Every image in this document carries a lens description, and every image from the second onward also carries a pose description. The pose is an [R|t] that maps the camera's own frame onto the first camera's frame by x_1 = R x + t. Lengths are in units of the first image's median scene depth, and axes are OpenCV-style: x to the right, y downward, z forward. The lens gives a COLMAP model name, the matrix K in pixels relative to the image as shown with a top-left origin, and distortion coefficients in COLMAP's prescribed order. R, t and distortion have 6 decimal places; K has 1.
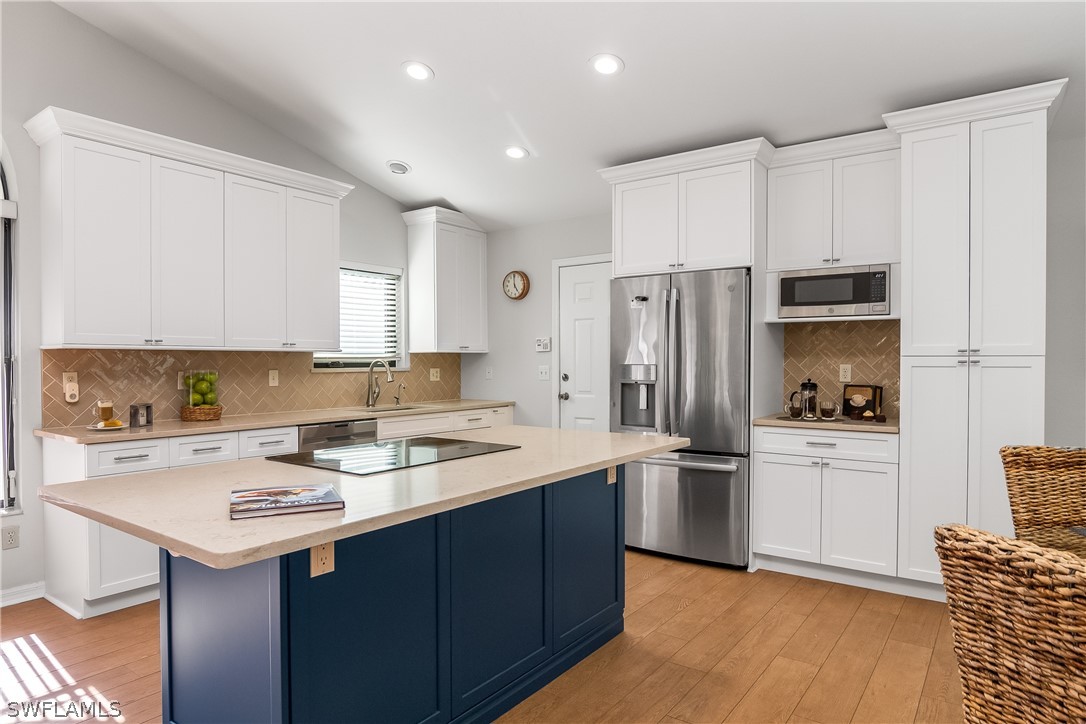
lens RADIAL K [[643.9, 0, 540.8], [0, 643.9, 368.2], [0, 0, 1]] dist [-0.012053, 0.002893]
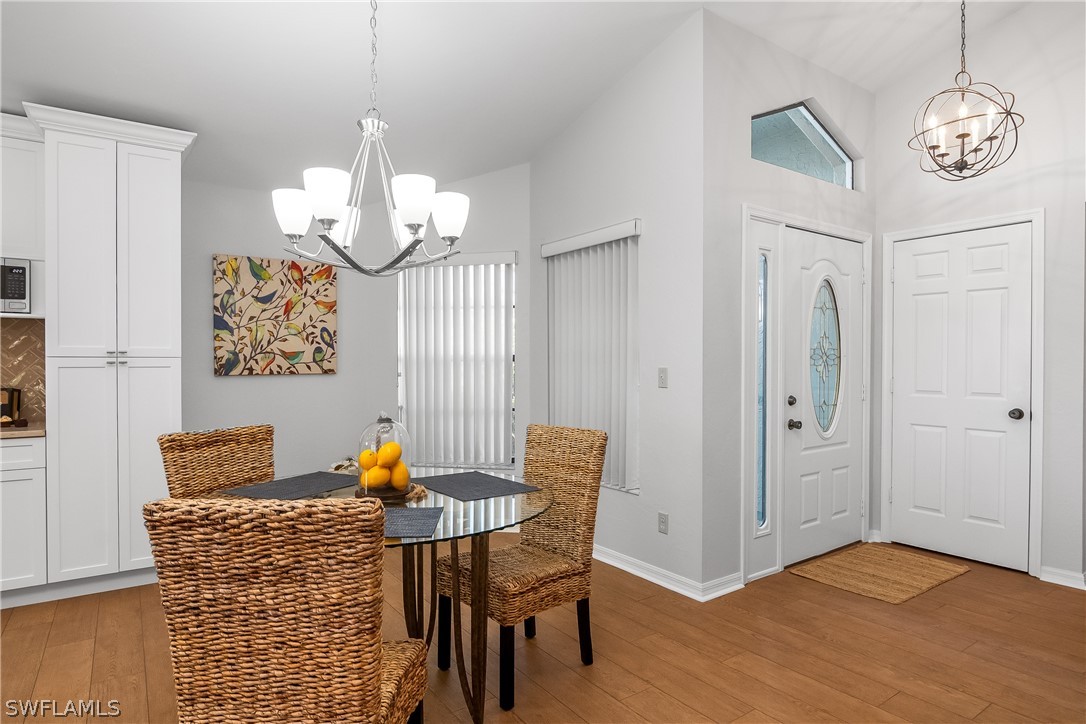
lens RADIAL K [[591.0, 0, 543.0], [0, 591.0, 362.0], [0, 0, 1]] dist [-0.009163, -0.000447]
pose [[0.332413, -0.001096, 0.943133, -0.155378], [0.011438, 0.999930, -0.002870, 0.000574], [-0.943065, 0.011741, 0.332402, -0.038468]]
